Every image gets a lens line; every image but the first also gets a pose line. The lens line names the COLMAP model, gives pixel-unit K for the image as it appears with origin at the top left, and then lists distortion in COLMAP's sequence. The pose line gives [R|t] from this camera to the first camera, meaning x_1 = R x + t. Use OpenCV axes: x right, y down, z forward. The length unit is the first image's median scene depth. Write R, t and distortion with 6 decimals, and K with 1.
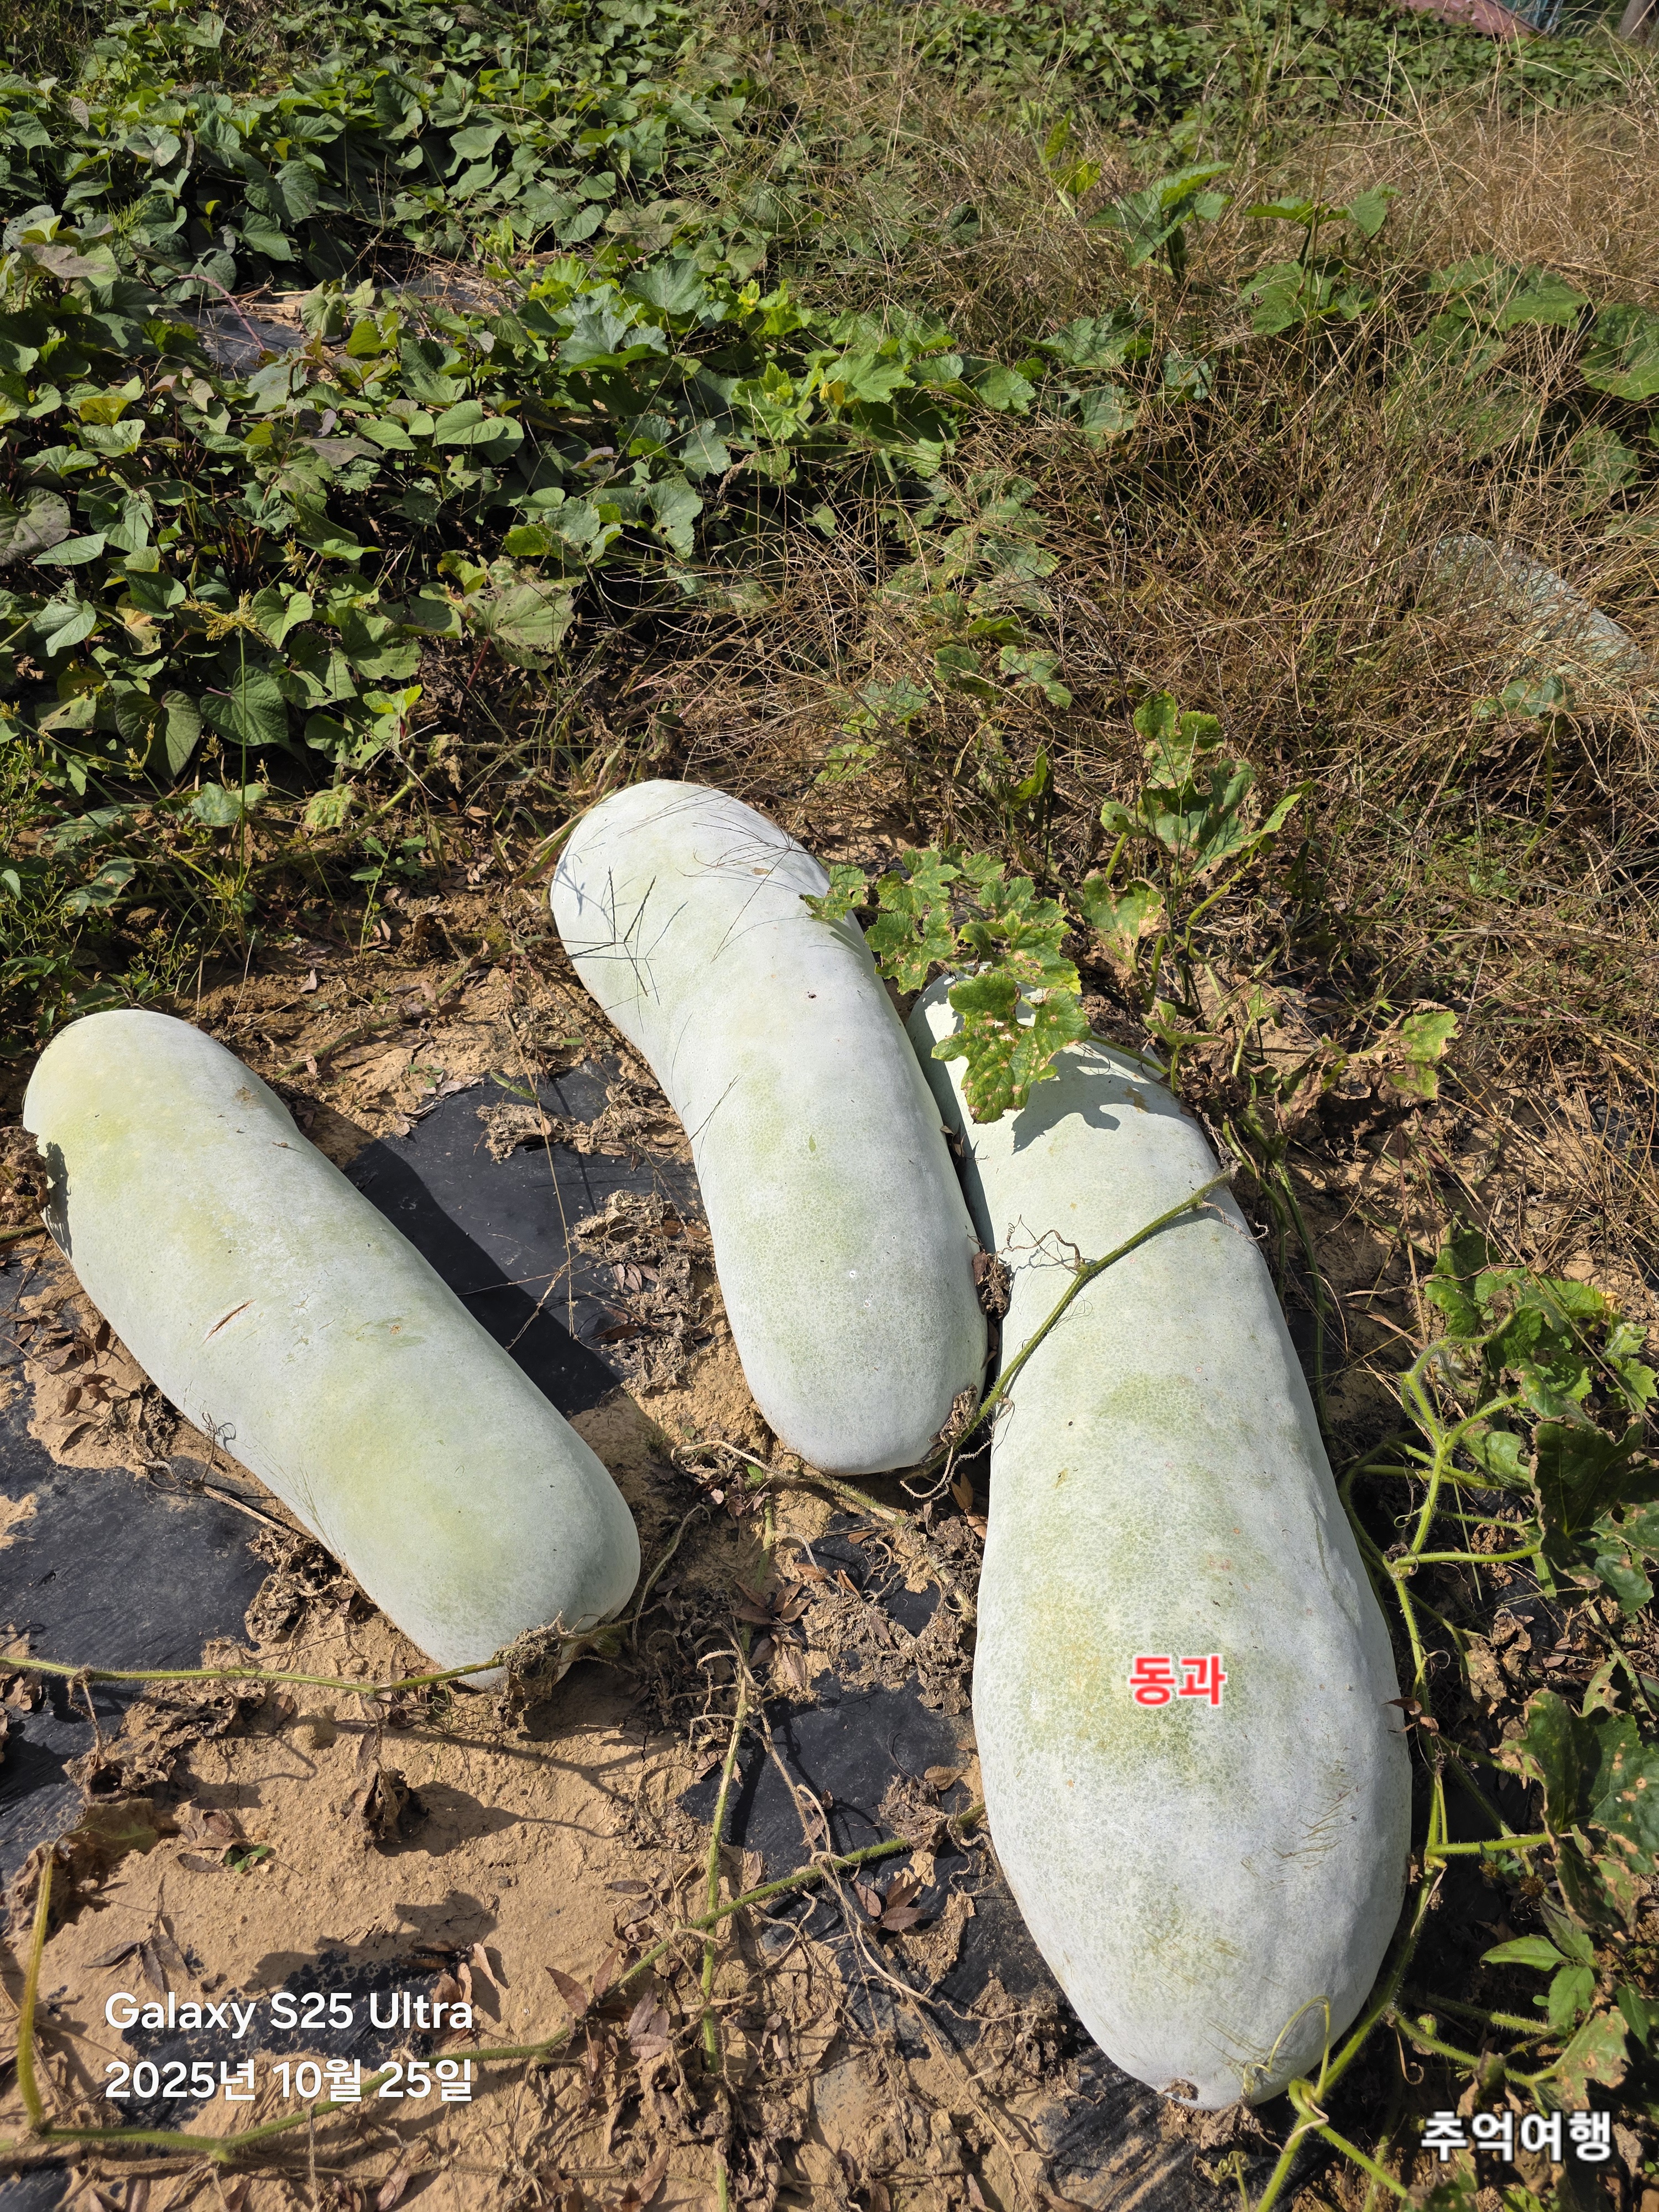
lens RADIAL K [[1442.9, 0, 829.5], [0, 1442.9, 1106.0], [0, 0, 1]] dist [0.040432, -0.037711]
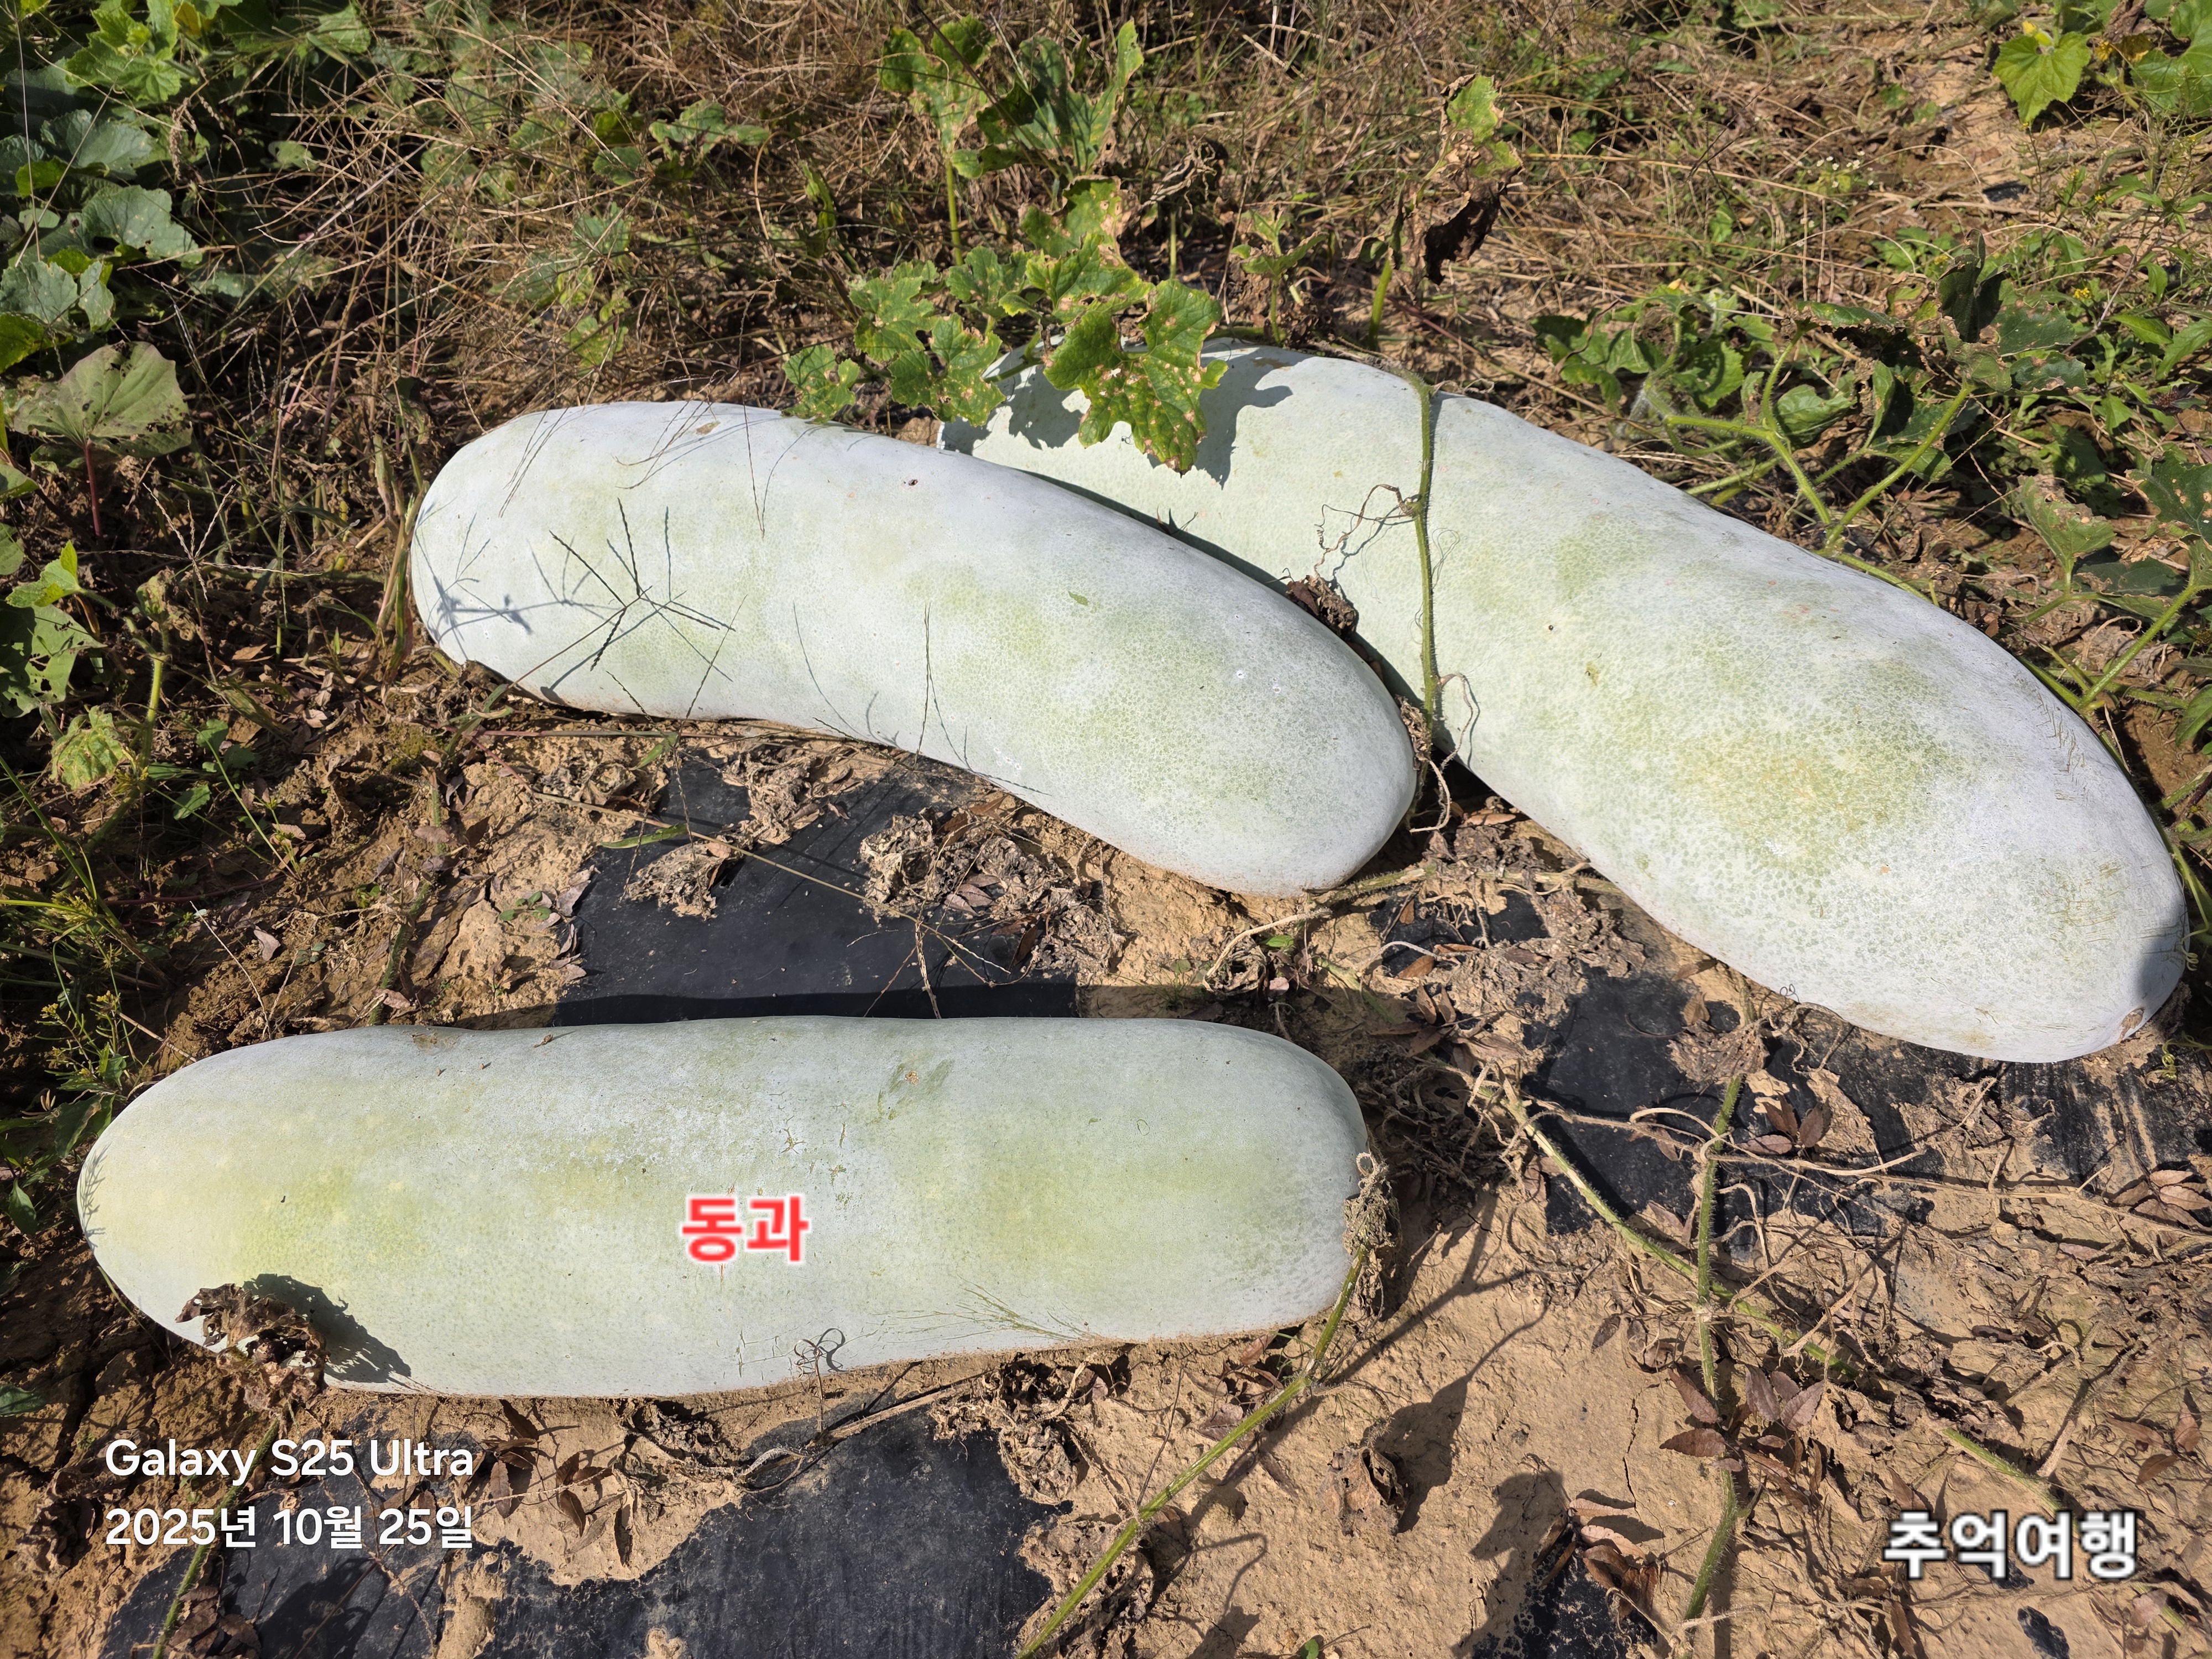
lens RADIAL K [[1442.9, 0, 1106.0], [0, 1442.9, 829.5], [0, 0, 1]] dist [0.040432, -0.037711]
pose [[0.705257, -0.639167, 0.306721, -0.355436], [0.609919, 0.767564, 0.197089, -0.025272], [-0.361401, 0.048077, 0.931170, 0.262300]]
